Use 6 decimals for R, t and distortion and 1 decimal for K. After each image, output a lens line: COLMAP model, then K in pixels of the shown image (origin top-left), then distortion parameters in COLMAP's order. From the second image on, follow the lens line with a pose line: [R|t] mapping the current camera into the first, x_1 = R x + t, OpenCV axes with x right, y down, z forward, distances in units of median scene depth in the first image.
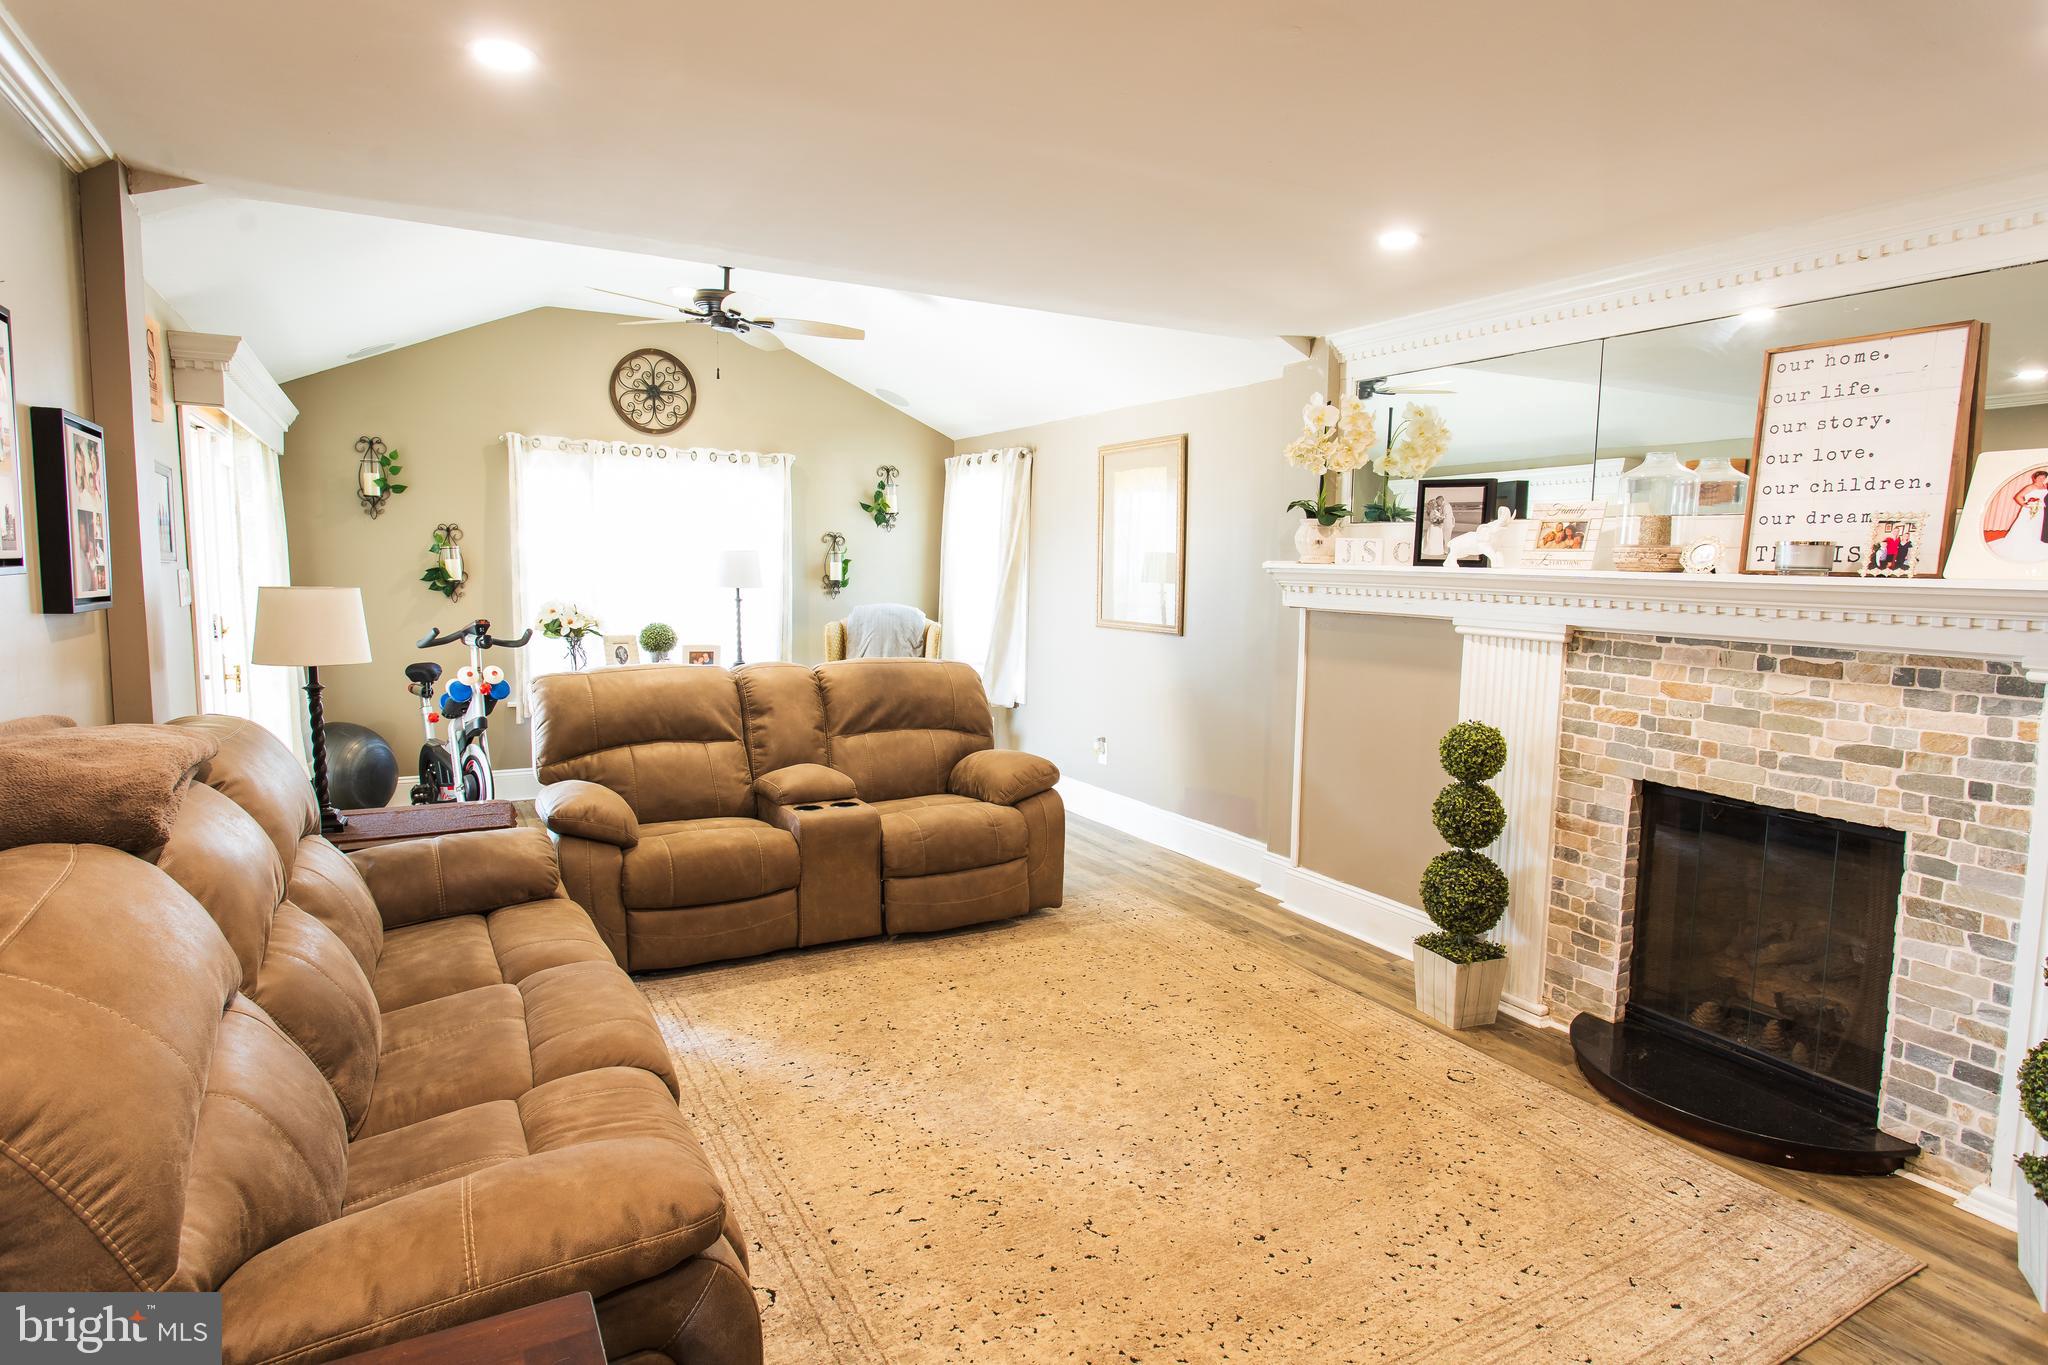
lens RADIAL K [[1098.6, 0, 1025.1], [0, 1098.6, 674.9], [0, 0, 1]] dist [-0.006709, 0.006799]
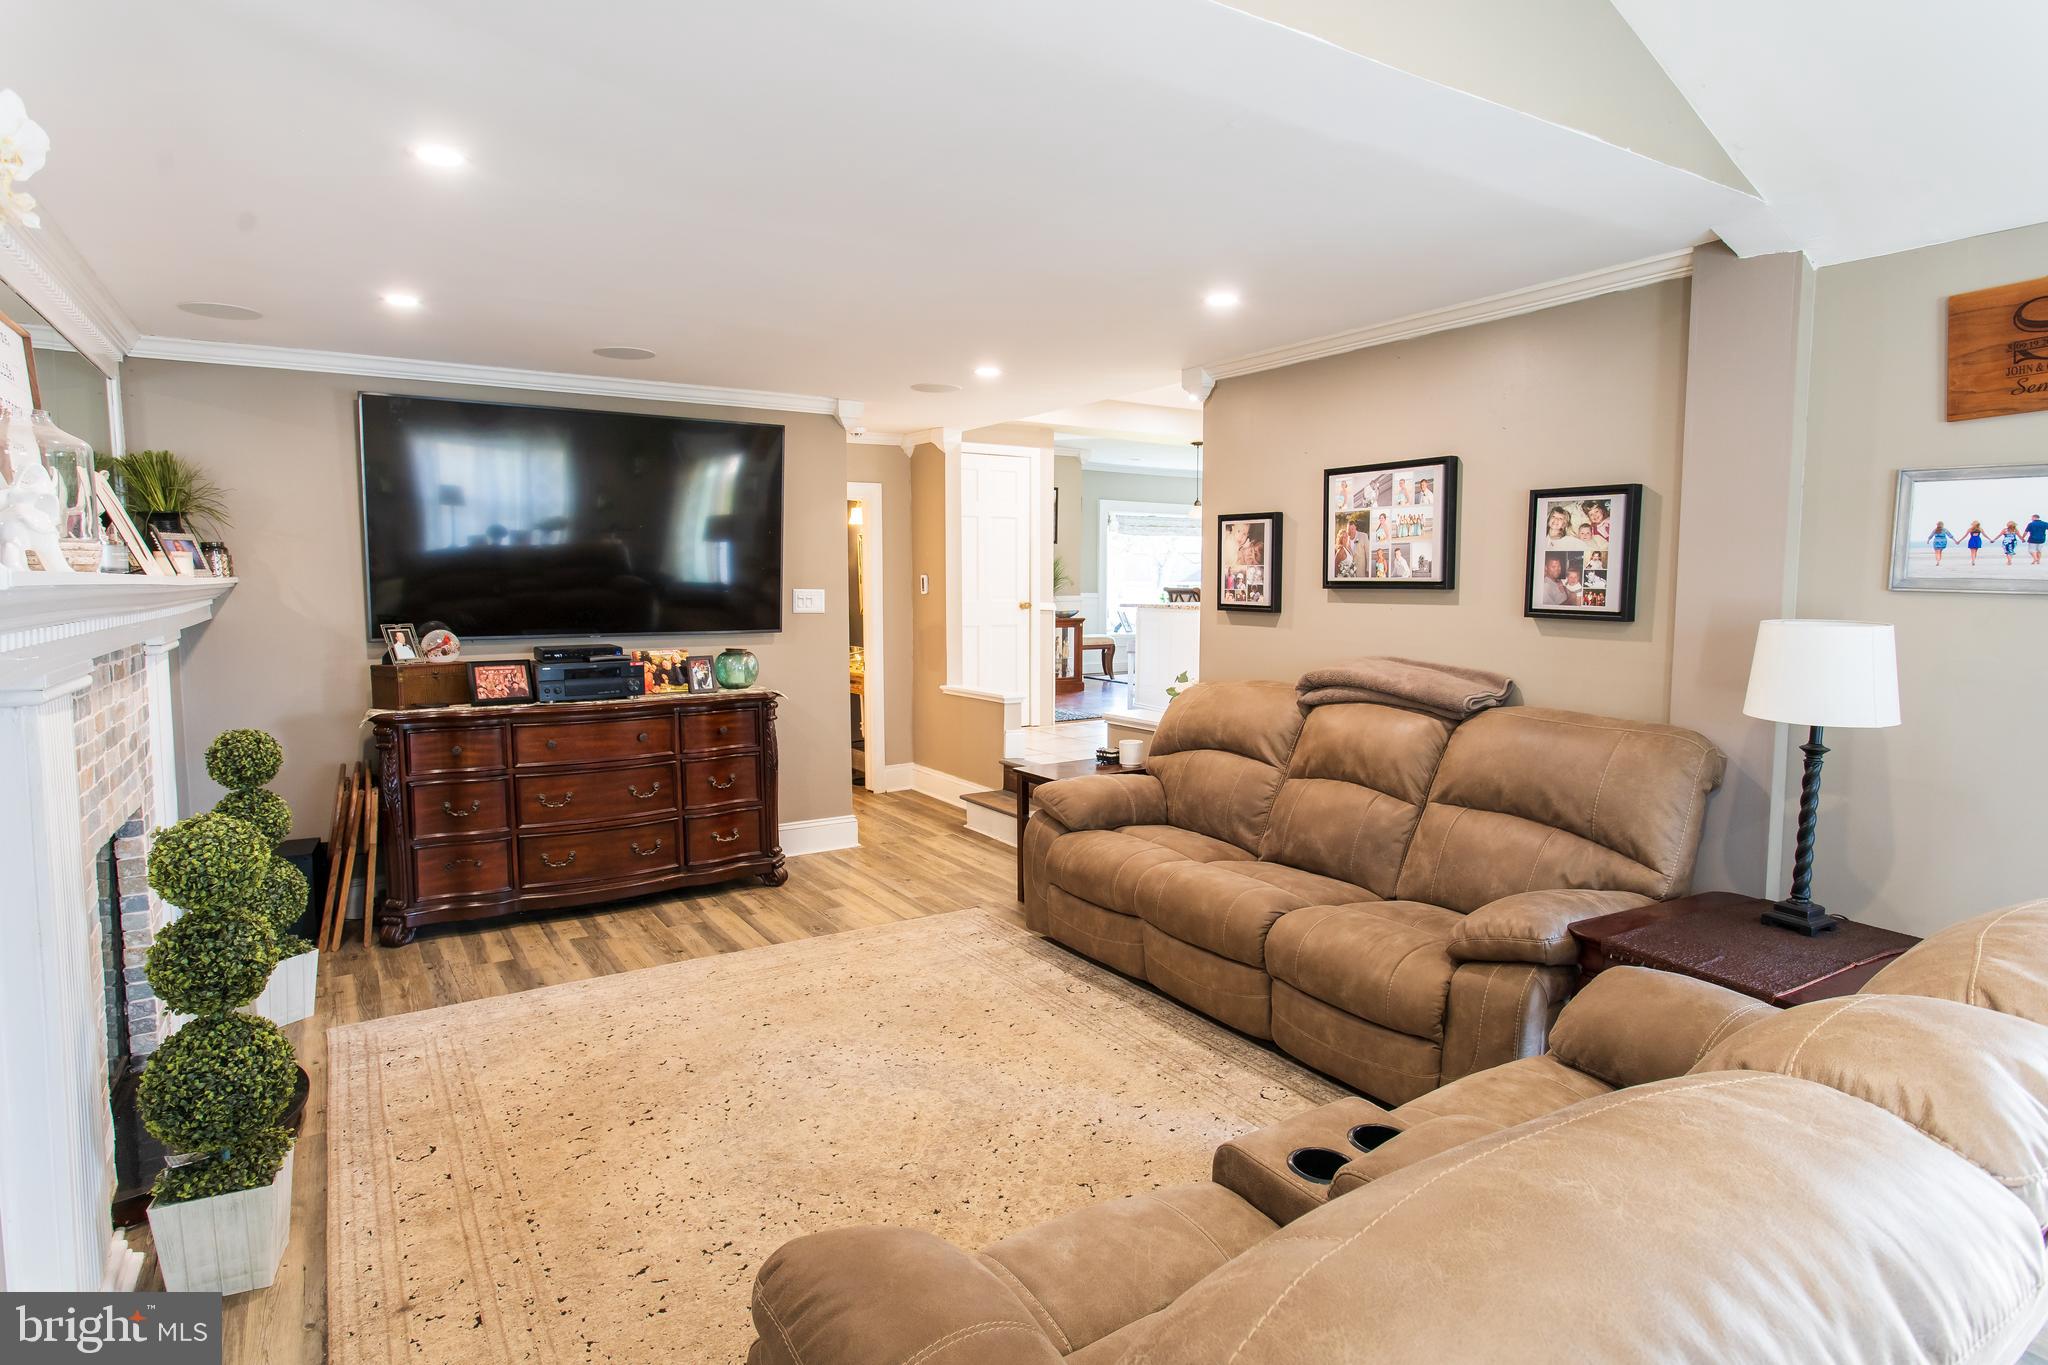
lens RADIAL K [[1098.6, 0, 1018.3], [0, 1098.6, 683.6], [0, 0, 1]] dist [-0.006709, 0.006799]
pose [[-0.998349, -0.013350, -0.055866, -0.021798], [-0.024041, 0.980444, 0.195325, -0.136231], [0.052166, 0.196345, -0.979146, 1.332663]]
